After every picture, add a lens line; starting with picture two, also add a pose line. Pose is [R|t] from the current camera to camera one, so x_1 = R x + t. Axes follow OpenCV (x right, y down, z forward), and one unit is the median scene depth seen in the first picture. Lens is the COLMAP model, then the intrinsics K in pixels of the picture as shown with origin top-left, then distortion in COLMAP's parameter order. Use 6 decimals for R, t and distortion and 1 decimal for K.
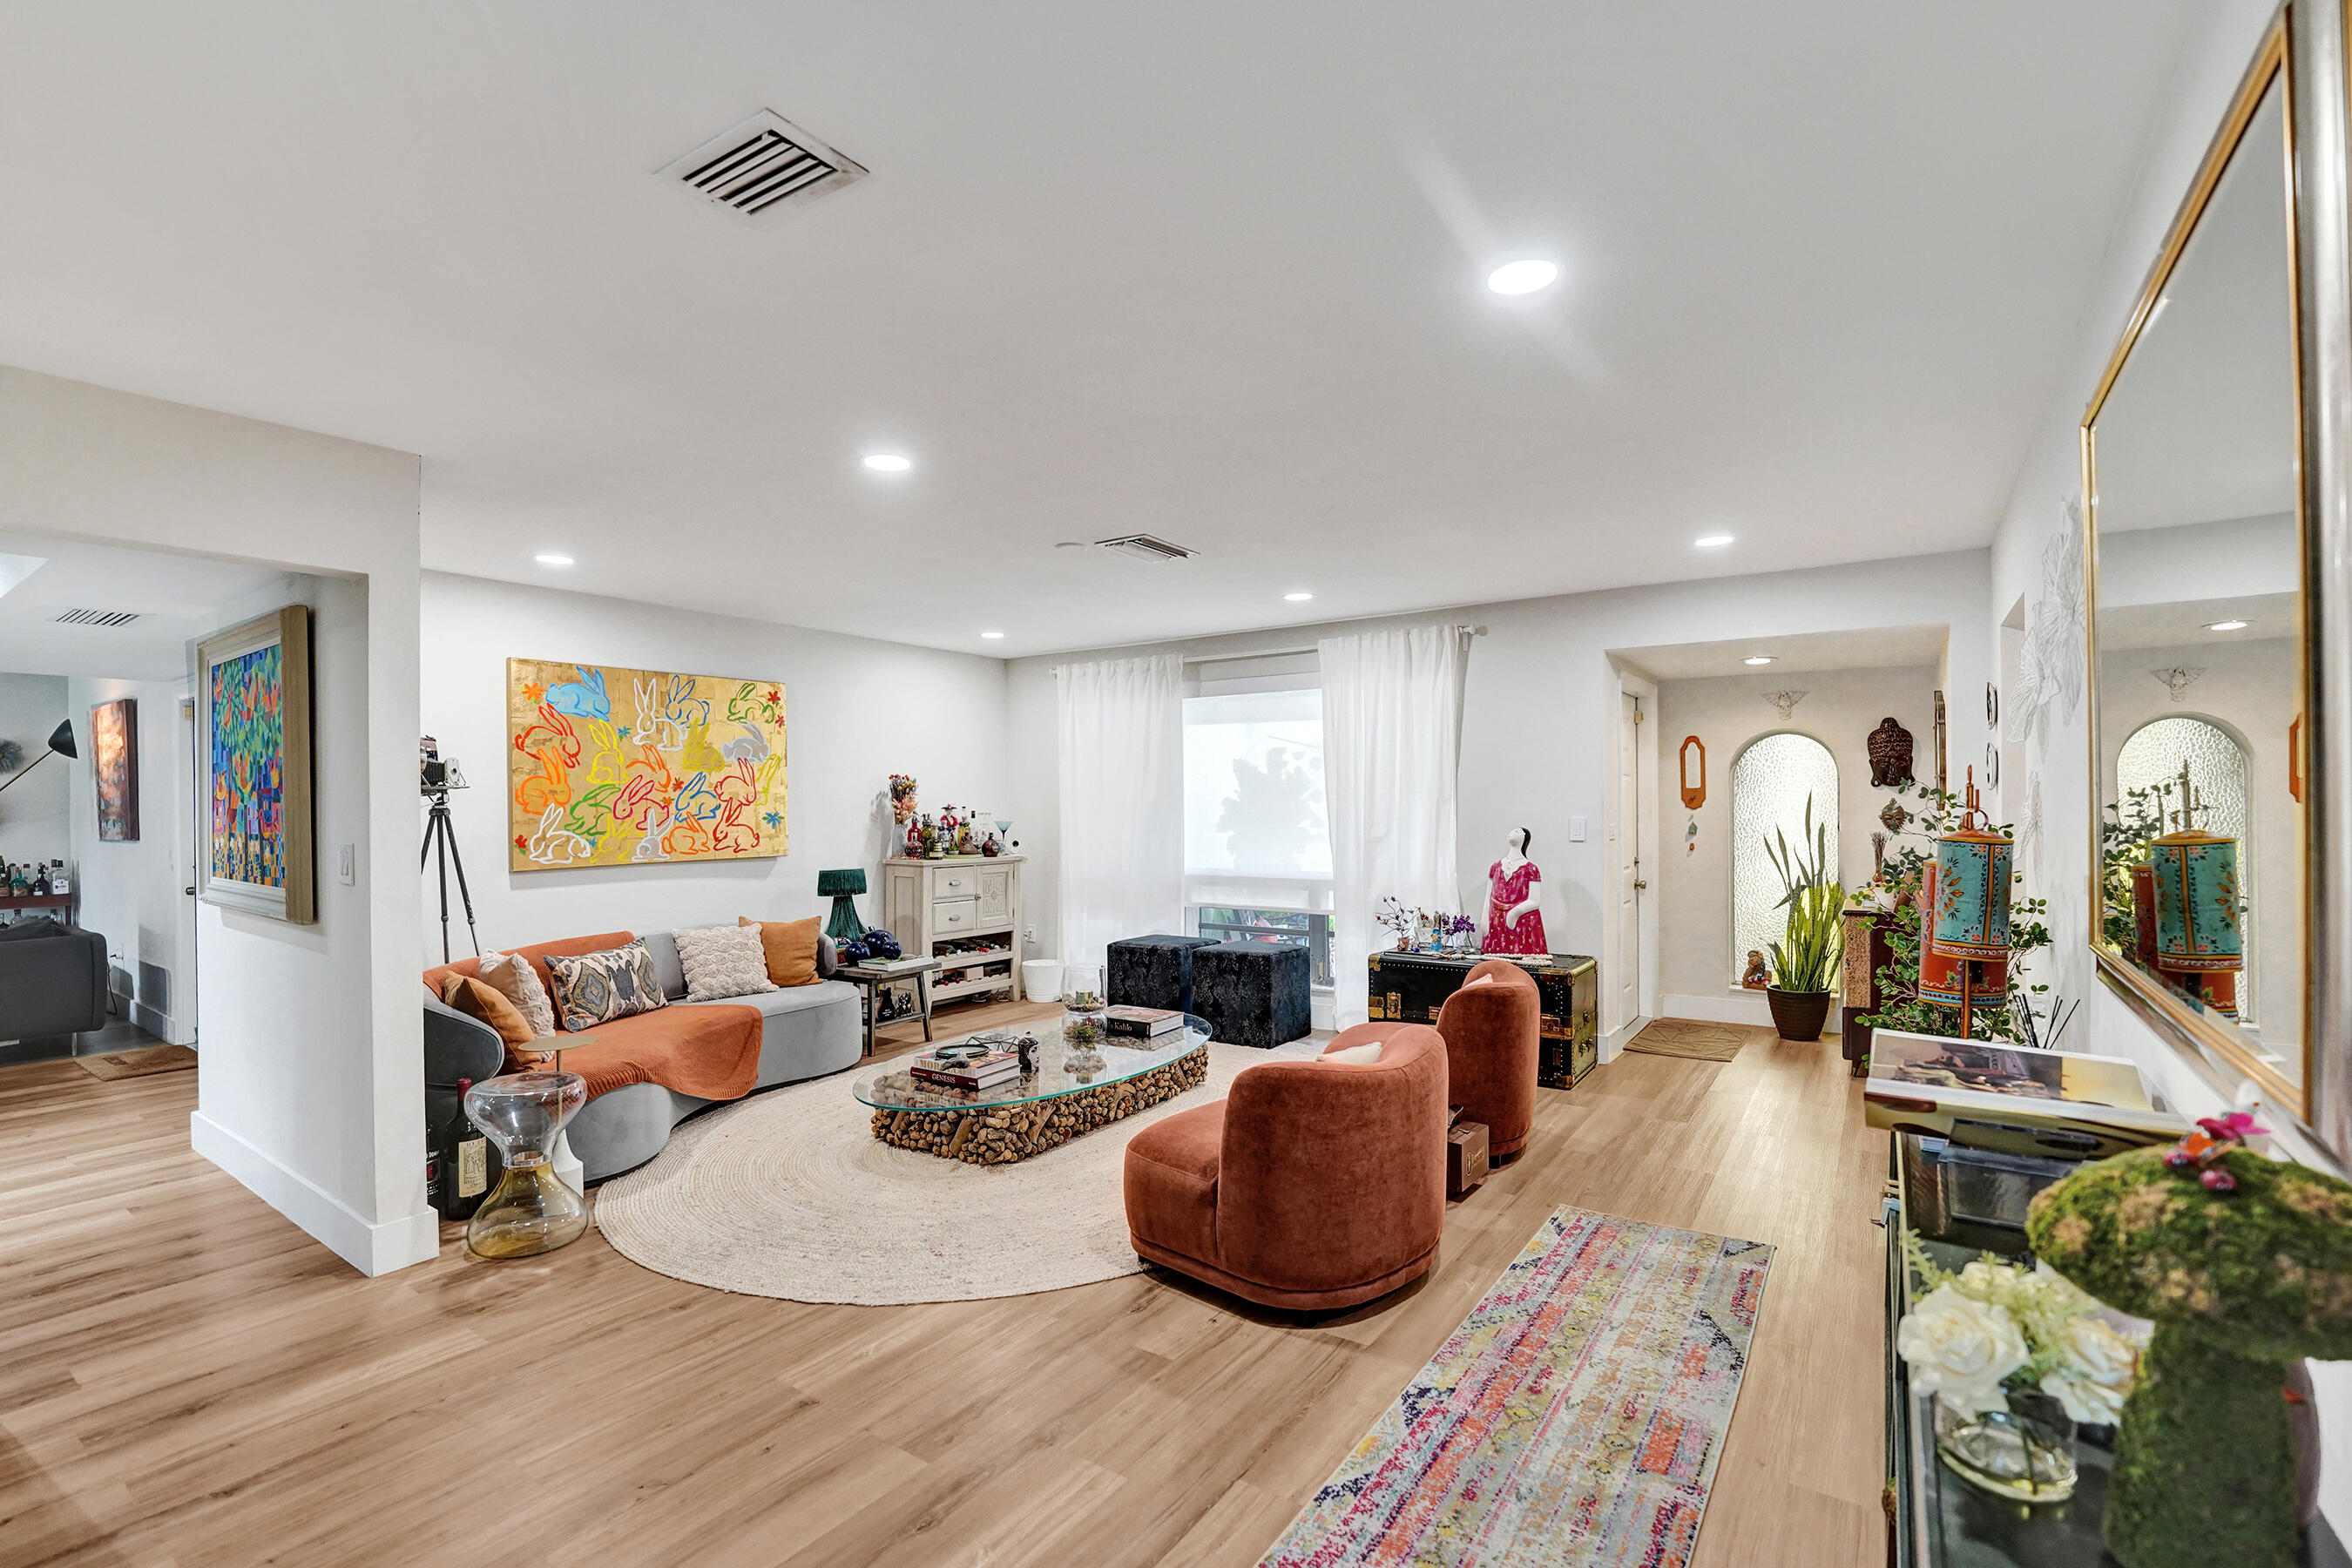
lens RADIAL K [[1040.9, 0, 1176.0], [0, 1040.9, 784.0], [0, 0, 1]] dist [-0.021332, -0.000126]
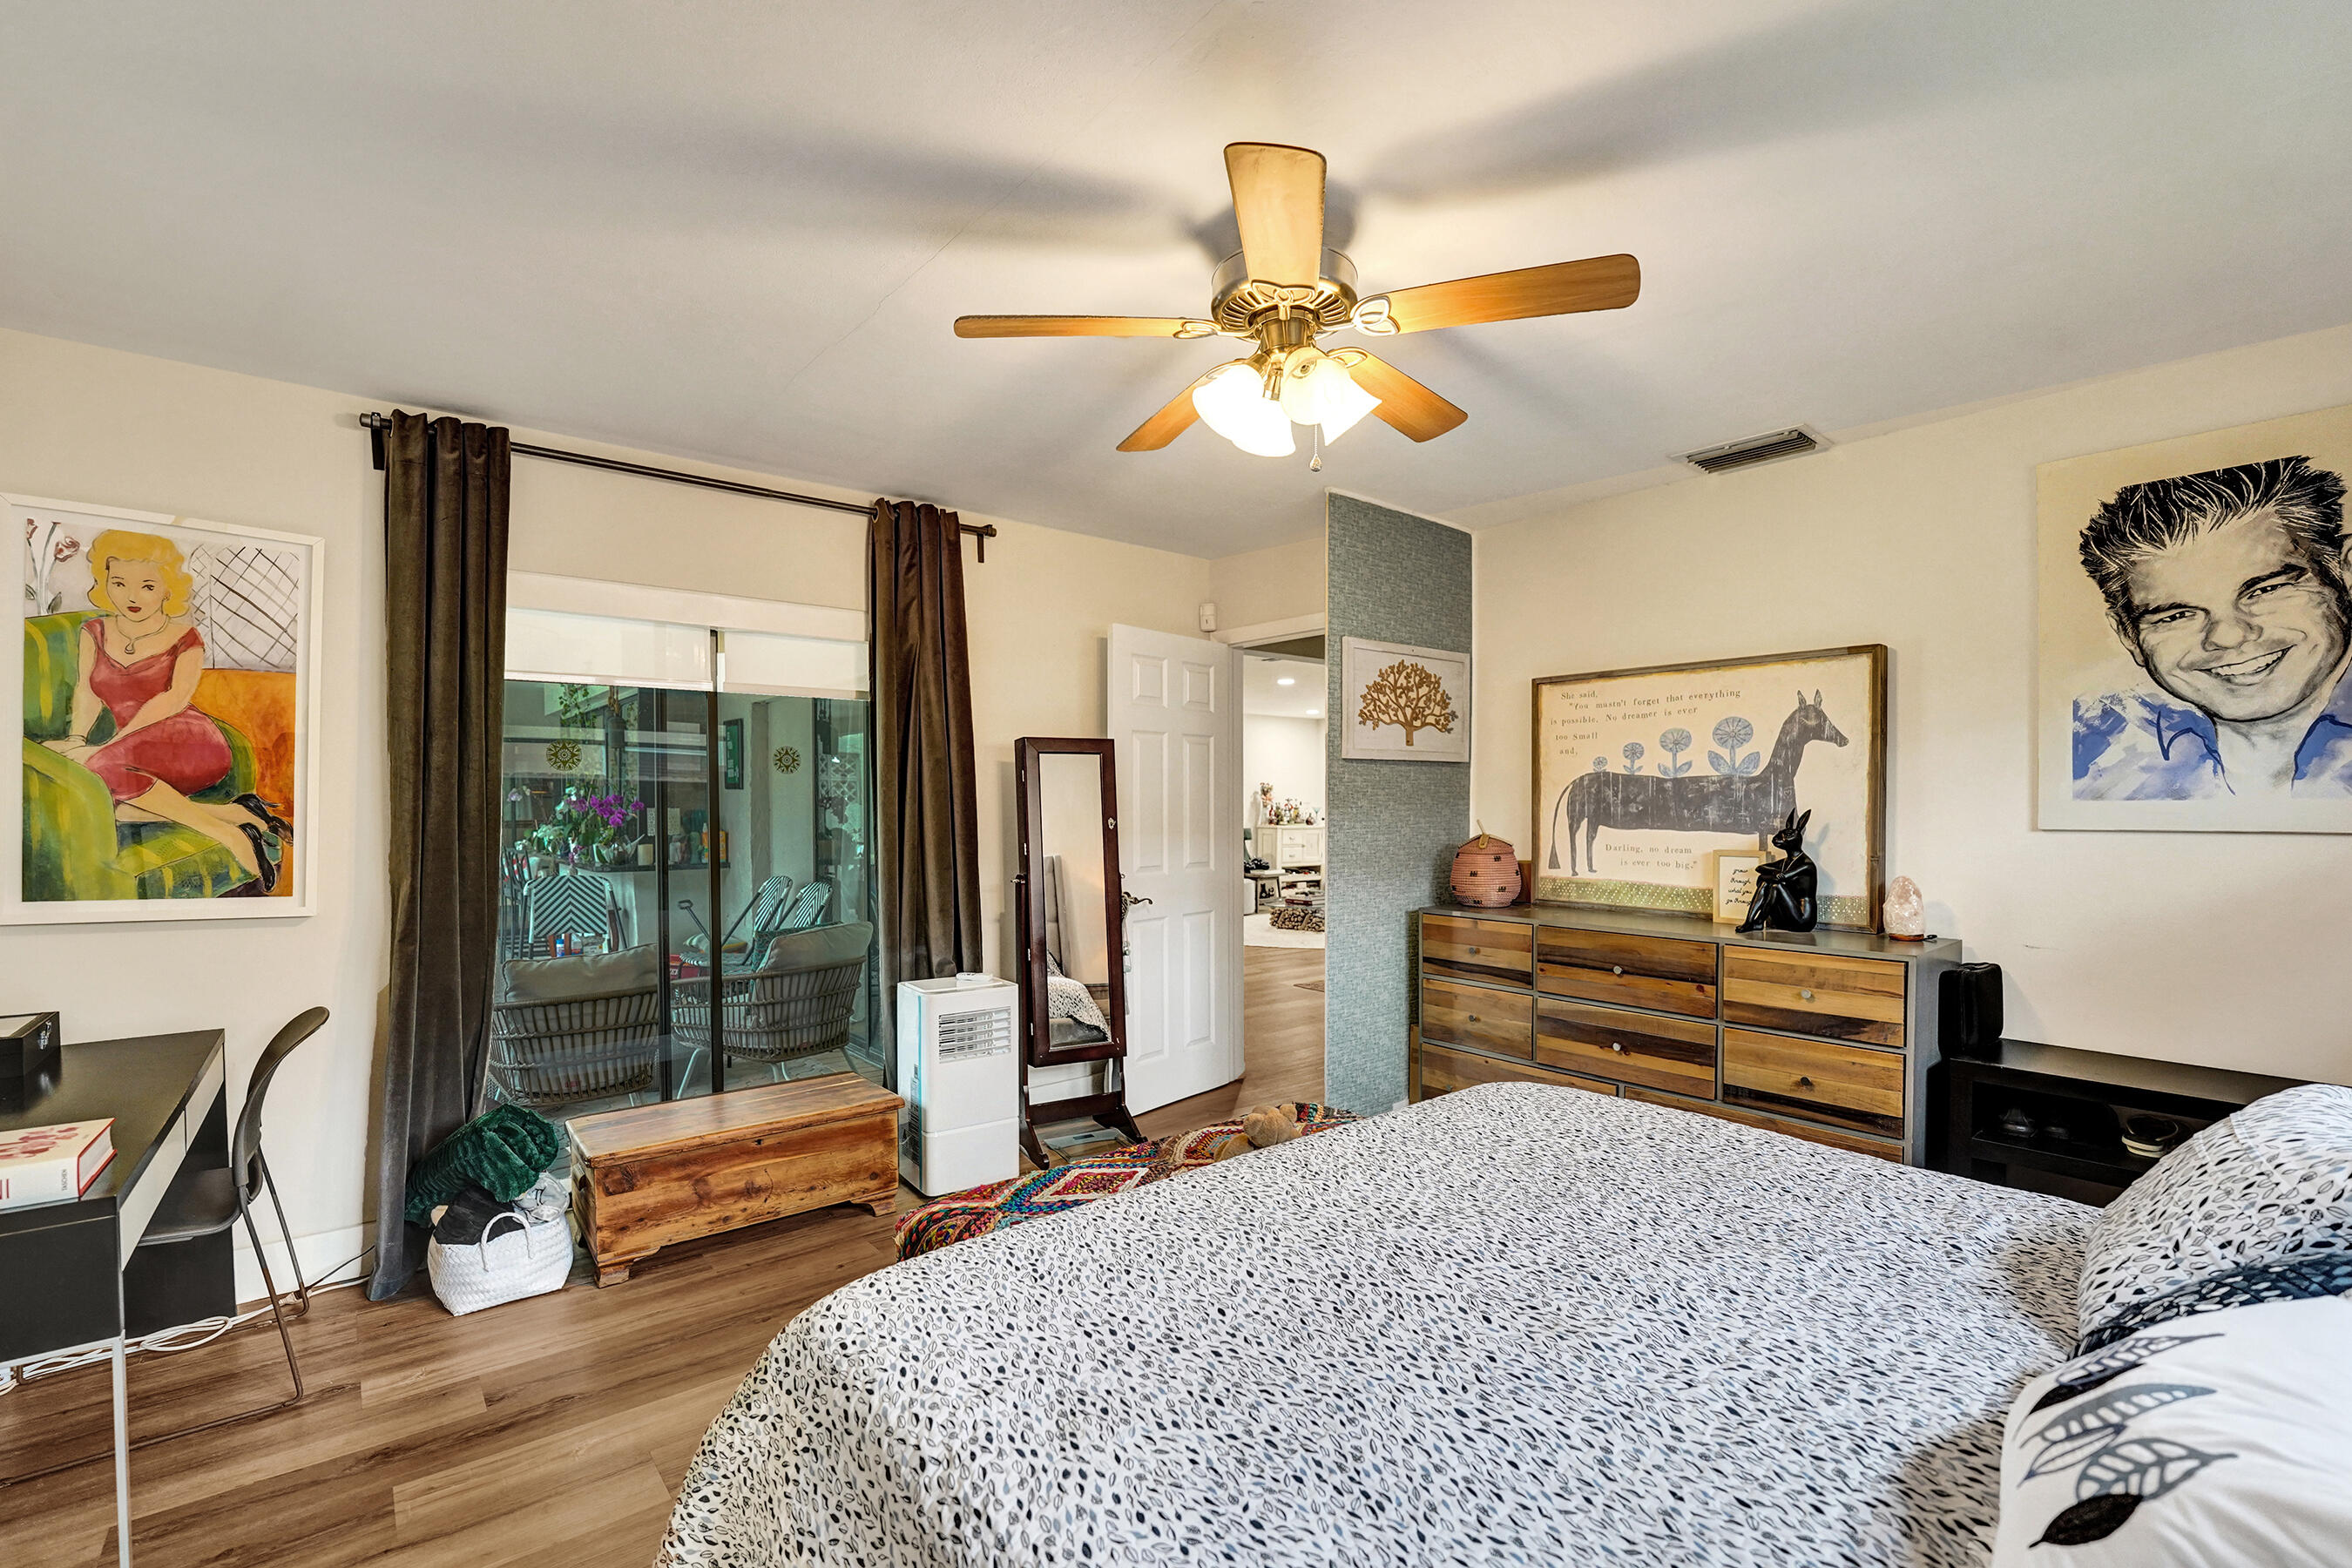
lens RADIAL K [[1040.9, 0, 1176.0], [0, 1040.9, 784.0], [0, 0, 1]] dist [-0.021332, -0.000126]
pose [[0.960899, 0.004033, -0.276868, 0.140193], [-0.003726, 0.999992, 0.001632, -0.010898], [0.276872, -0.000537, 0.960907, -1.108830]]
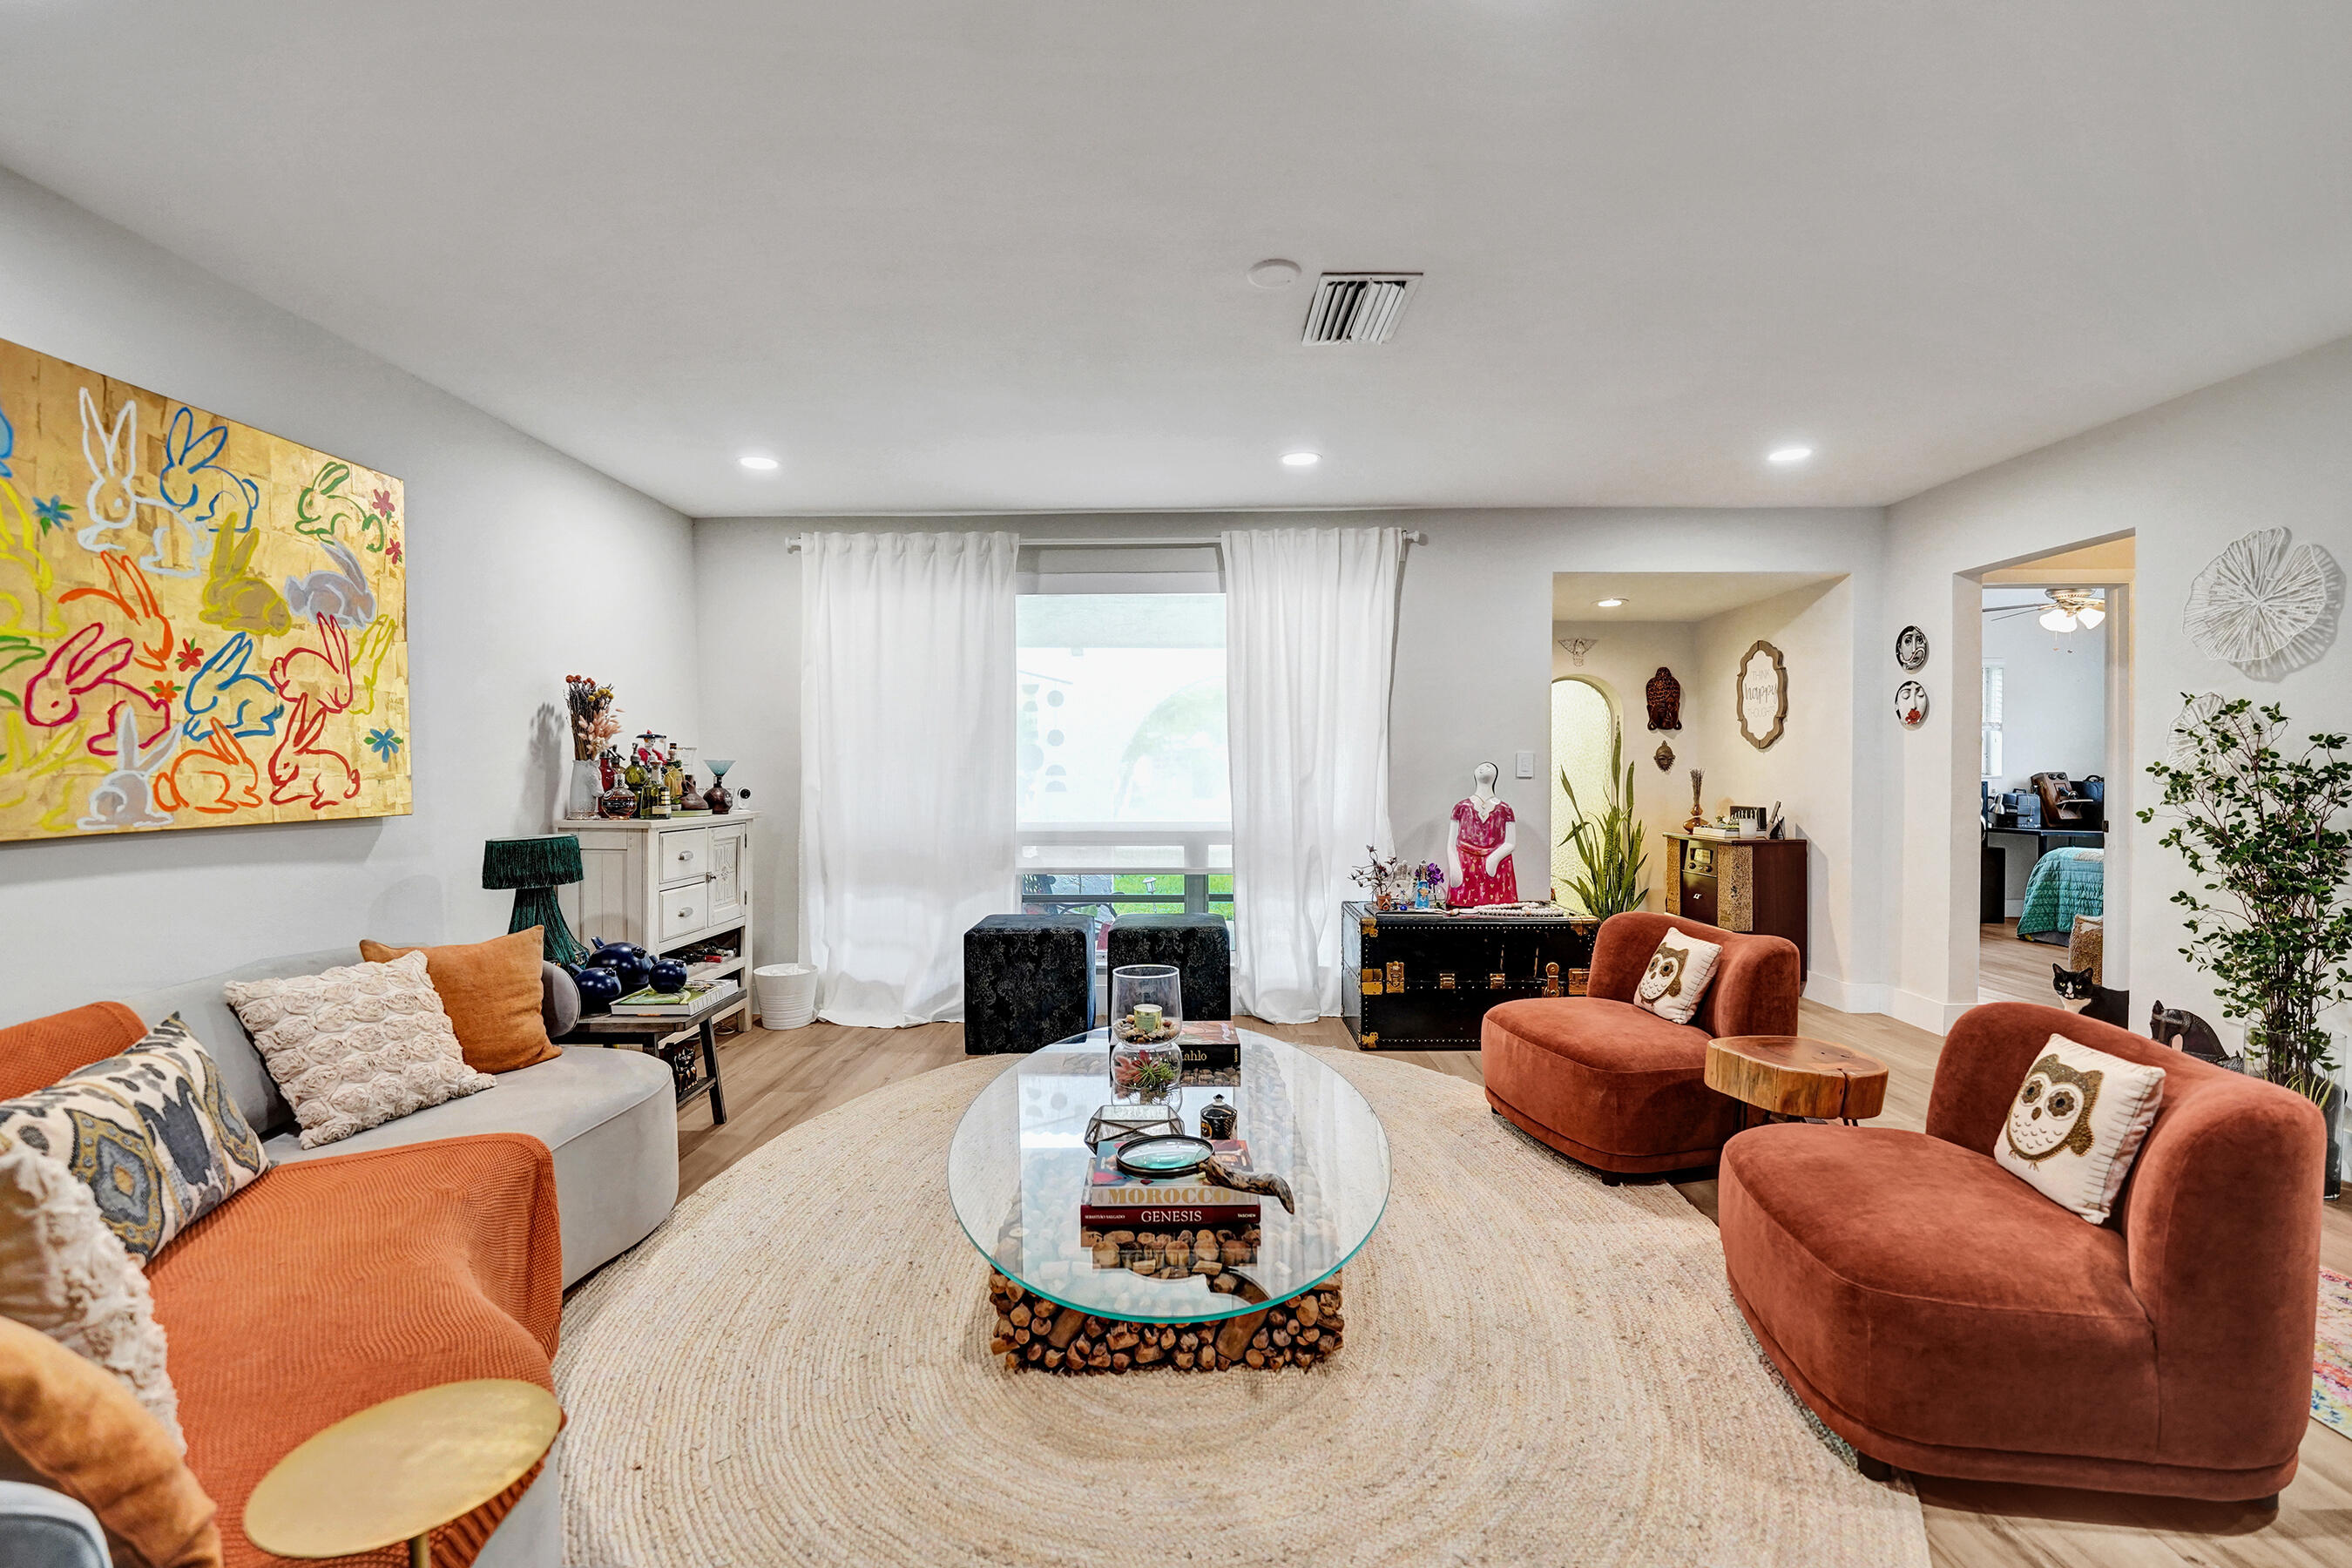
lens RADIAL K [[1005.6, 0, 1173.5], [0, 1005.6, 768.9], [0, 0, 1]] dist [-0.020348, 0.000027]
pose [[0.840820, 0.002290, 0.541310, -0.338883], [-0.012499, 0.999807, 0.015186, 0.035754], [-0.541171, -0.019534, 0.840686, 0.398705]]
